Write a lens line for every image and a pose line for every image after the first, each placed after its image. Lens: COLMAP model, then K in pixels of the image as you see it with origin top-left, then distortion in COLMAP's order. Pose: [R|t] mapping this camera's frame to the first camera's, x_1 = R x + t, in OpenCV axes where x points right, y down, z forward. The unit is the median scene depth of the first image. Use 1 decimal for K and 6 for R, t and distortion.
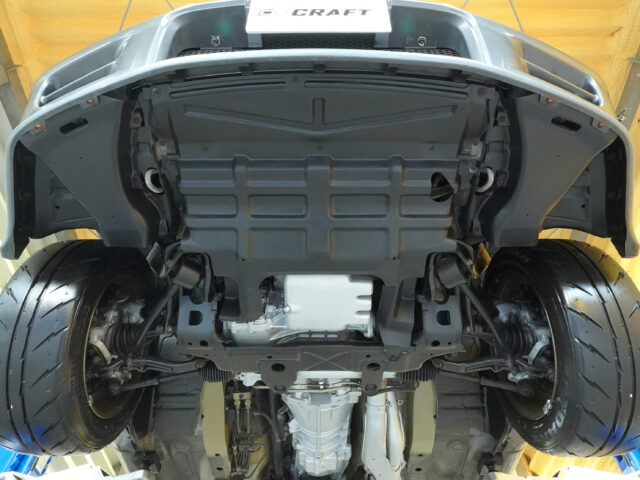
lens RADIAL K [[410.2, 0, 316.4], [0, 410.2, 210.8], [0, 0, 1]] dist [-0.005991, -0.001134]
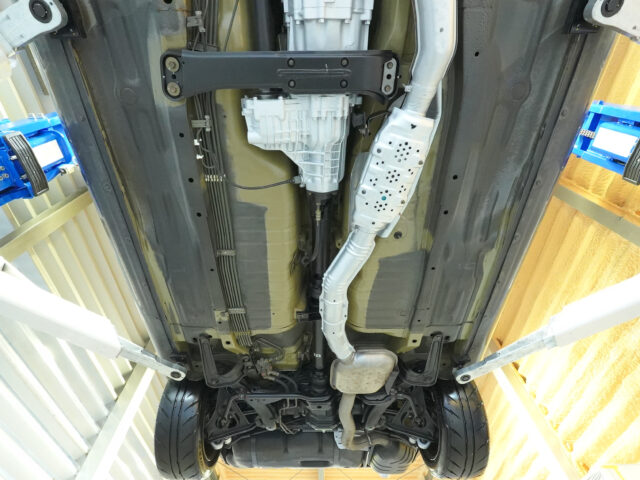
lens RADIAL K [[325.0, 0, 308.9], [0, 325.0, 261.3], [0, 0, 1]] dist [-0.013796, 0.002318]
pose [[0.999928, -0.011921, -0.001086, -0.029540], [0.011961, 0.998648, 0.050578, 1.279791], [0.000481, -0.050587, 0.998720, 0.610949]]
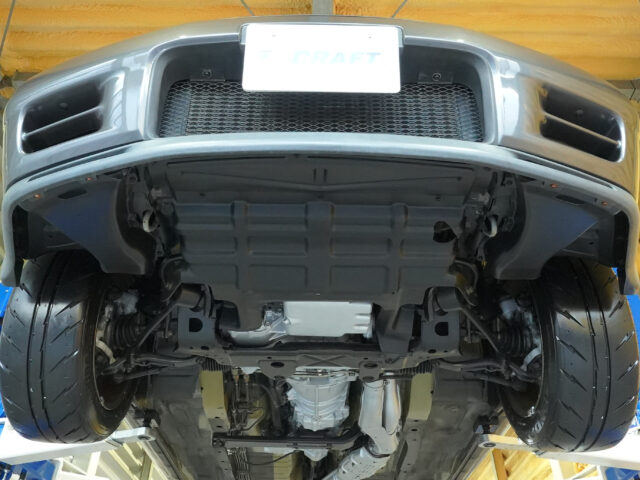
lens RADIAL K [[550.6, 0, 316.1], [0, 550.6, 190.3], [0, 0, 1]] dist [-0.002093, -0.009823]
pose [[0.999910, 0.013281, -0.001745, -0.000877], [-0.012230, 0.958281, 0.285565, -0.415305], [0.005465, -0.285518, 0.958358, -0.184596]]
